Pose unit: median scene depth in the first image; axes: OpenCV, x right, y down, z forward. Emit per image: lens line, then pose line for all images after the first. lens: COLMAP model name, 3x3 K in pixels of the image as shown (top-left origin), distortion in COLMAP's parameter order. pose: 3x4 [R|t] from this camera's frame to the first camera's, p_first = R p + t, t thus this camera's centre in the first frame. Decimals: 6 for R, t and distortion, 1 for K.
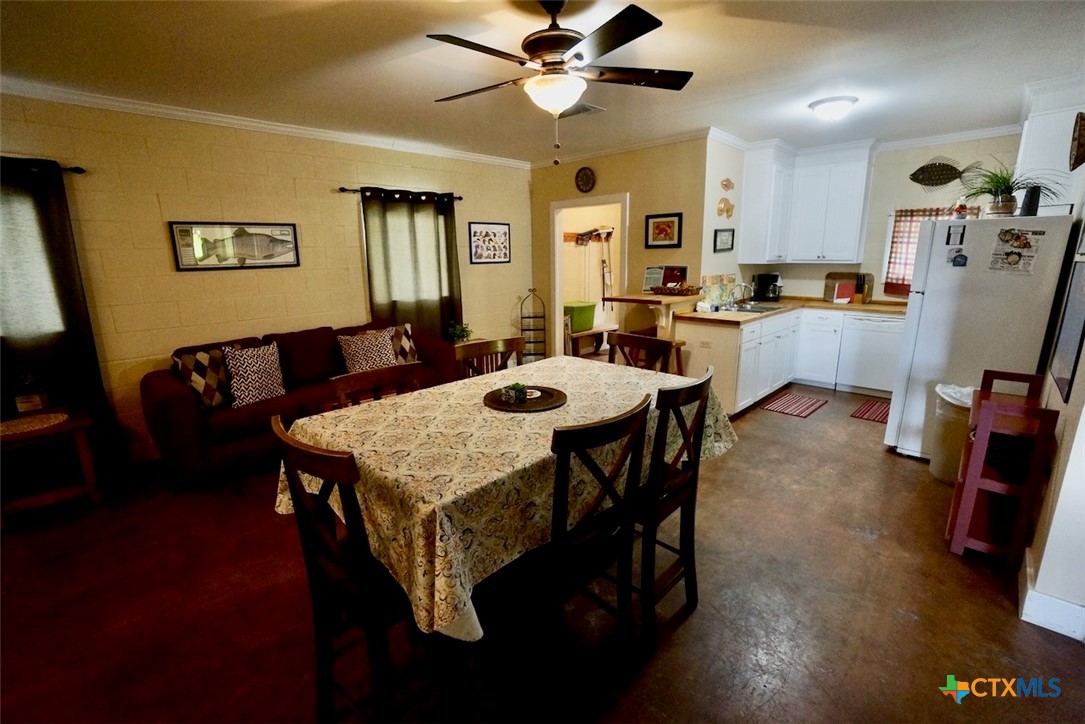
lens RADIAL K [[476.6, 0, 537.6], [0, 476.6, 367.1], [0, 0, 1]] dist [-0.067526, 0.024914]
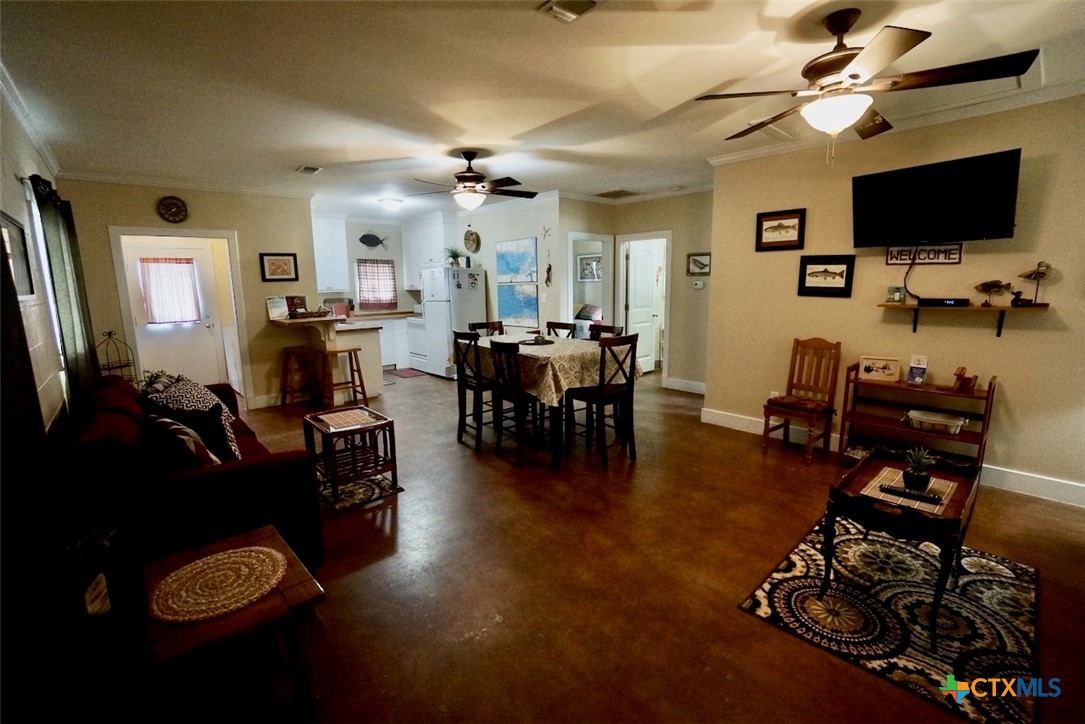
lens RADIAL K [[476.6, 0, 537.6], [0, 476.6, 367.1], [0, 0, 1]] dist [-0.067526, 0.024914]
pose [[0.057958, -0.159731, 0.985458, -0.895808], [0.242121, 0.959895, 0.141348, -0.054012], [-0.968513, 0.230408, 0.094308, 0.311780]]
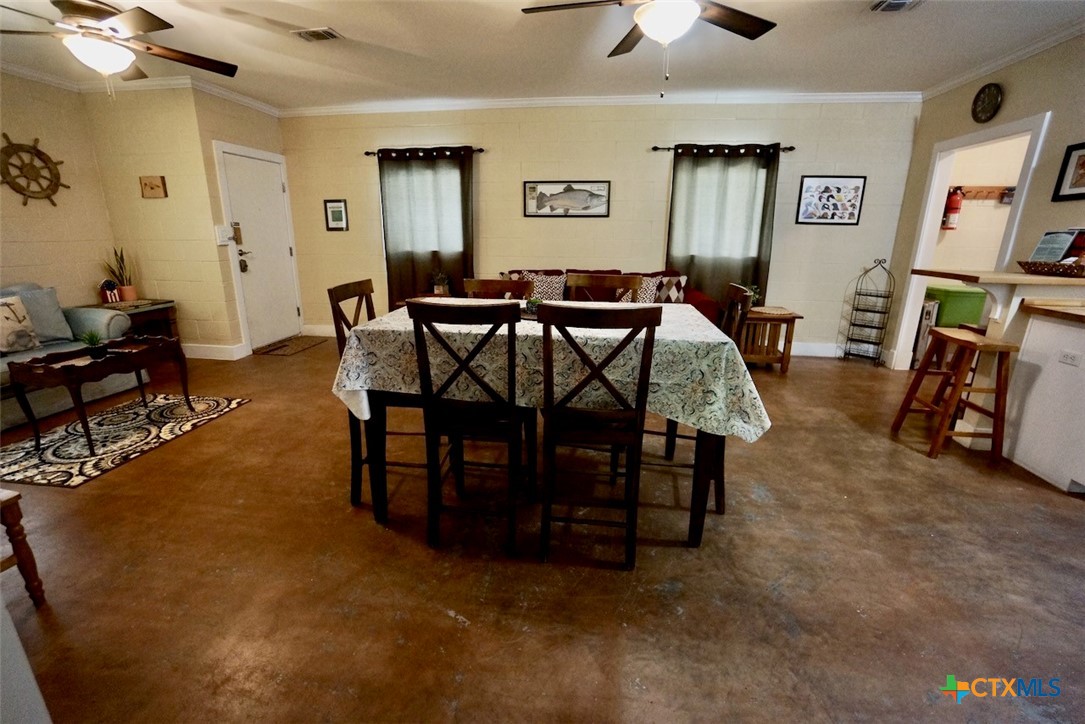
lens RADIAL K [[476.6, 0, 537.6], [0, 476.6, 367.1], [0, 0, 1]] dist [-0.067526, 0.024914]
pose [[0.595379, 0.243749, -0.765578, 0.347692], [-0.199705, 0.967862, 0.152845, 0.006728], [0.778230, 0.061889, 0.624922, 0.108242]]
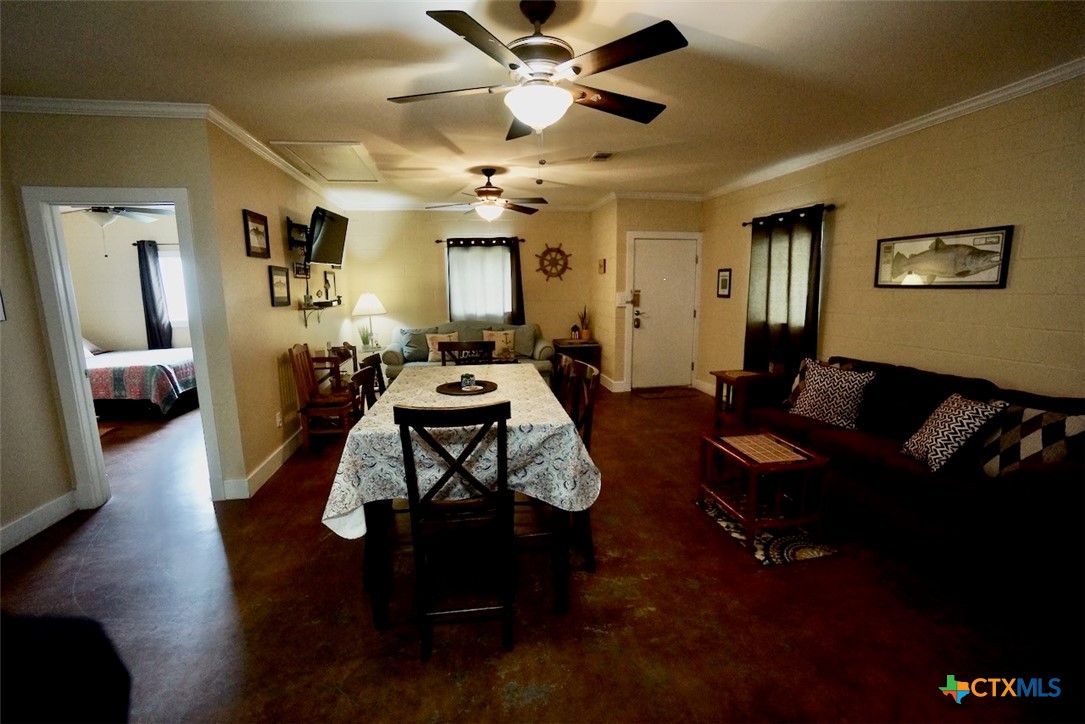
lens RADIAL K [[476.6, 0, 537.6], [0, 476.6, 367.1], [0, 0, 1]] dist [-0.067526, 0.024914]
pose [[-0.581856, 0.162633, -0.796865, 0.376590], [-0.165535, 0.935610, 0.311820, -0.175271], [0.796268, 0.313343, -0.517469, 0.726451]]
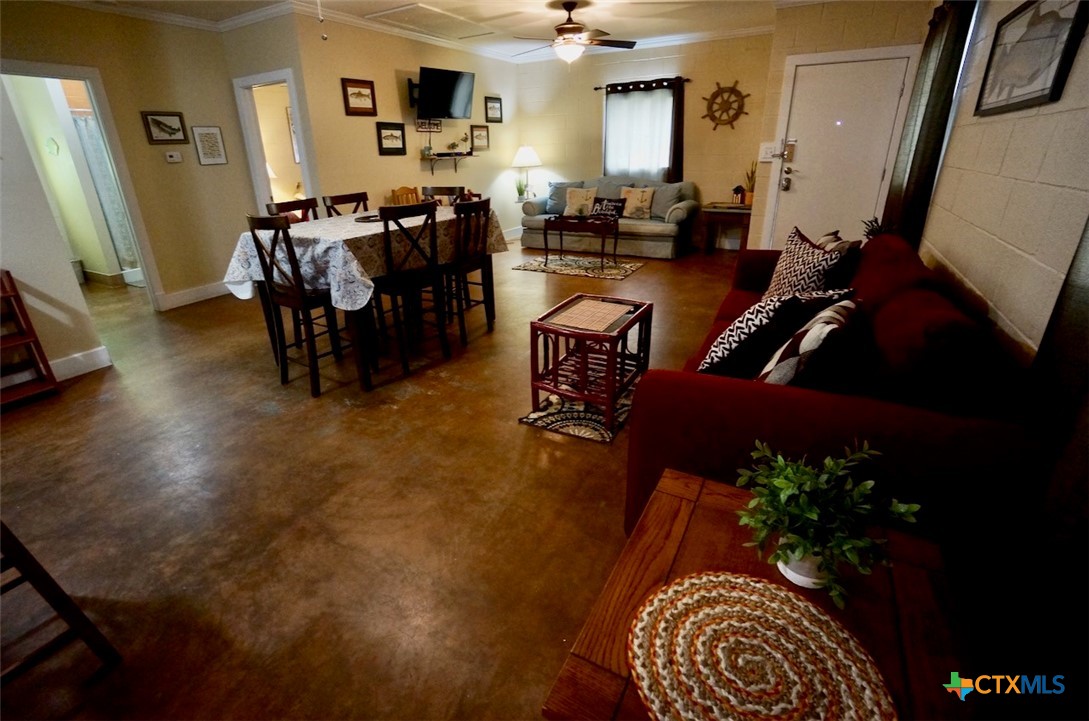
lens RADIAL K [[497.6, 0, 519.2], [0, 497.6, 354.0], [0, 0, 1]] dist [-0.068401, 0.024978]
pose [[-0.967737, 0.136251, -0.211945, -0.027014], [-0.012664, 0.813812, 0.580990, -0.226645], [0.251644, 0.564929, -0.785831, 1.107514]]
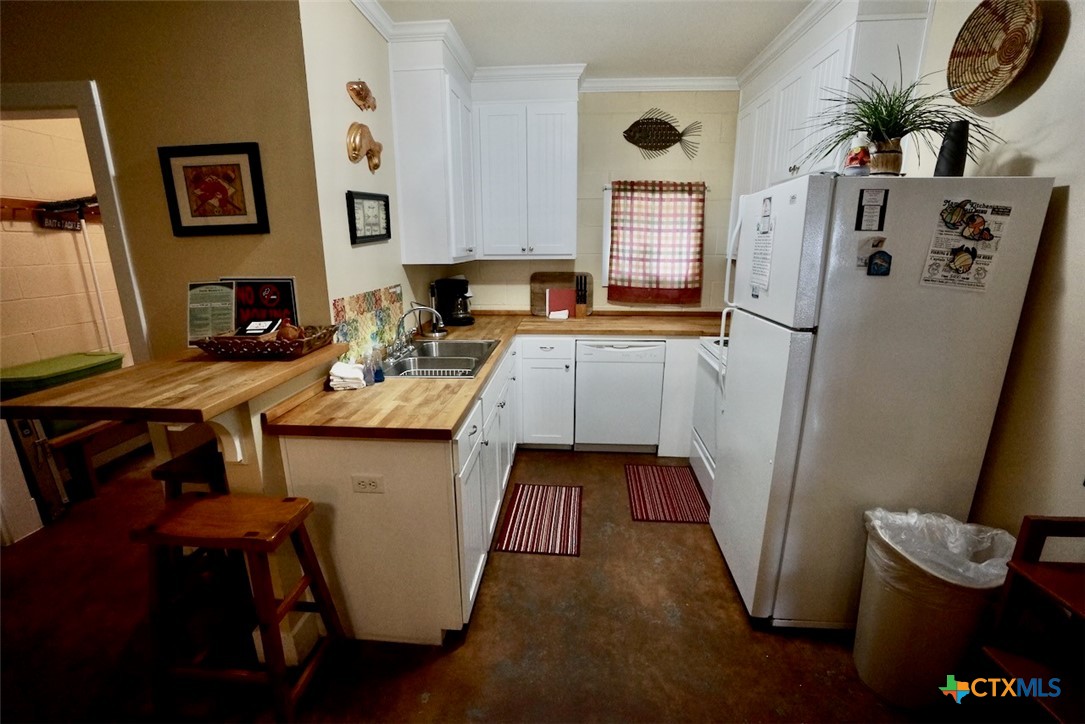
lens RADIAL K [[476.6, 0, 537.6], [0, 476.6, 367.1], [0, 0, 1]] dist [-0.067526, 0.024914]
pose [[0.757804, -0.154257, 0.633986, 0.203180], [0.141942, 0.987356, 0.070573, -0.132258], [-0.636856, 0.036509, 0.770118, 0.538799]]
